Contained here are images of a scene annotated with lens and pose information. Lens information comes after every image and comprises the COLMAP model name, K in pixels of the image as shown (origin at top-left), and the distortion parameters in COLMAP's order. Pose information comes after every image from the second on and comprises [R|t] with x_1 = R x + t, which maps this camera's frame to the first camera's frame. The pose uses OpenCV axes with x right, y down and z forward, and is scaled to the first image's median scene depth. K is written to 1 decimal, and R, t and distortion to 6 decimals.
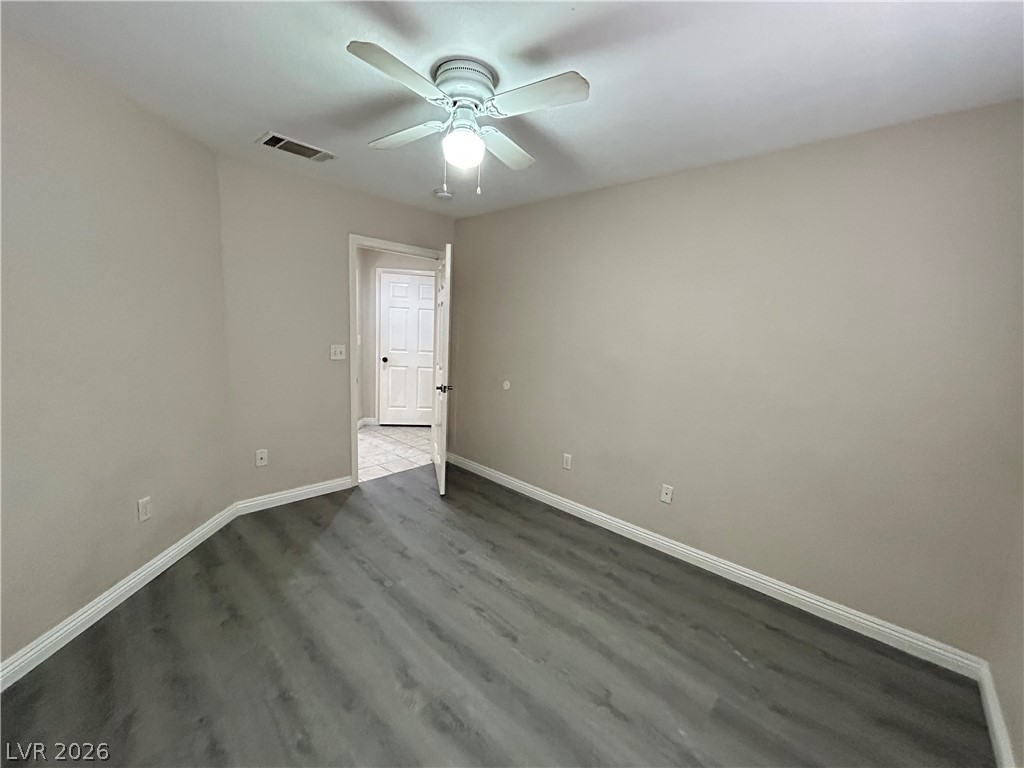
lens RADIAL K [[412.4, 0, 511.0], [0, 412.4, 384.3], [0, 0, 1]] dist [-0.003056, 0.001856]
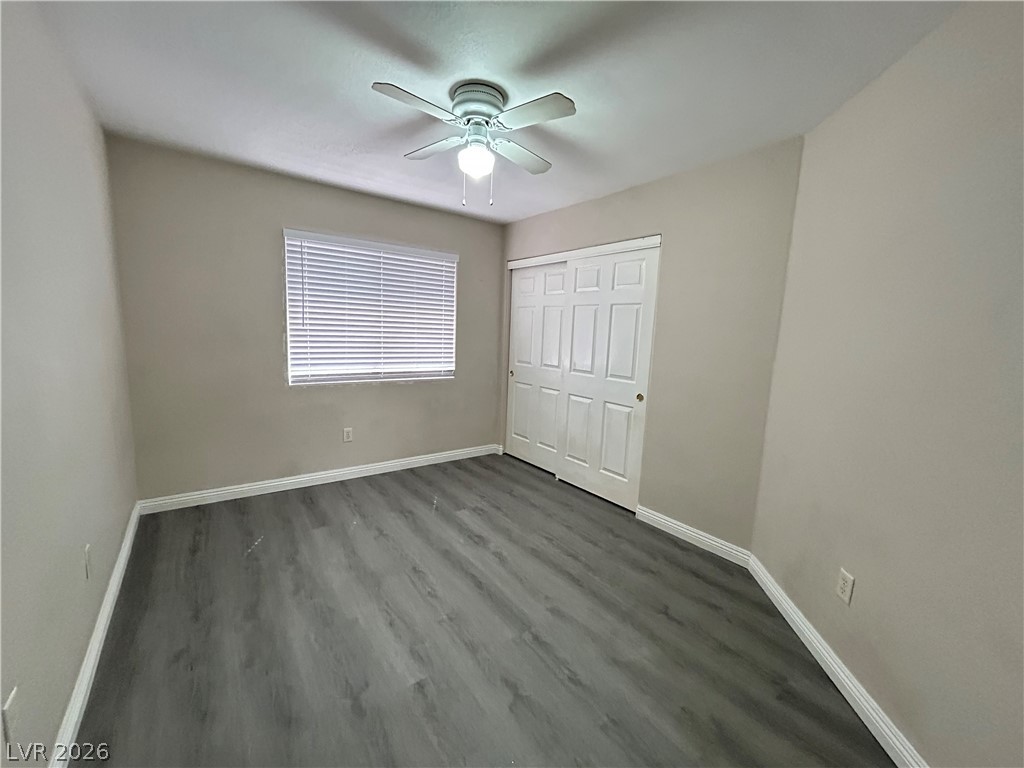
lens RADIAL K [[412.4, 0, 510.7], [0, 412.4, 386.7], [0, 0, 1]] dist [-0.003056, 0.001856]
pose [[-0.979800, -0.114418, 0.164011, -0.383371], [-0.064301, 0.956848, 0.283386, -0.240874], [-0.189358, 0.267116, -0.944877, 1.838433]]
